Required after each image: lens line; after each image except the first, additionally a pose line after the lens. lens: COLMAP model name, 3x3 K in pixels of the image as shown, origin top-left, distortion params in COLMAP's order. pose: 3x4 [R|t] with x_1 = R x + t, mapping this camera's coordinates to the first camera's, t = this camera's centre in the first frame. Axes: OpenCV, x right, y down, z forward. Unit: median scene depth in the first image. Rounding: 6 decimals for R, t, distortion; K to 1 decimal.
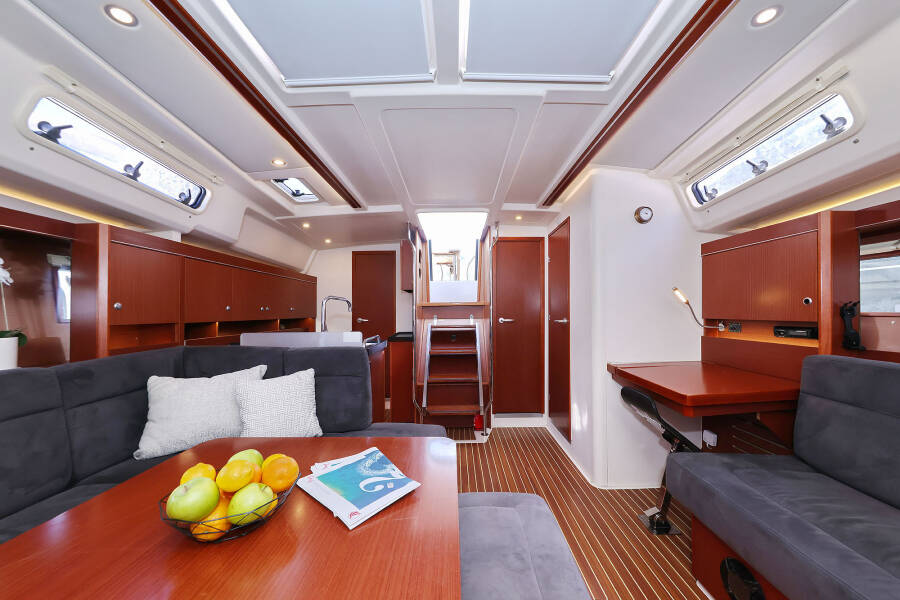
lens RADIAL K [[311.1, 0, 466.2], [0, 311.1, 310.4], [0, 0, 1]] dist [-0.001612, -0.000074]
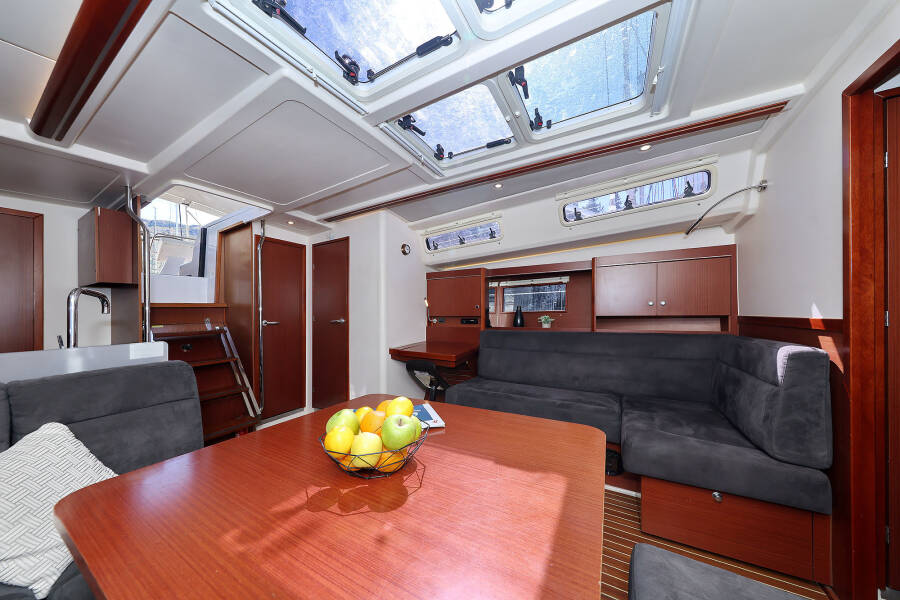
lens RADIAL K [[282.7, 0, 445.5], [0, 282.7, 318.4], [0, 0, 1]] dist [0.010148, -0.000009]
pose [[0.521437, -0.021449, 0.853020, -0.537993], [0.008490, 0.999765, 0.019949, 0.008297], [-0.853247, -0.003160, 0.521497, 0.100025]]
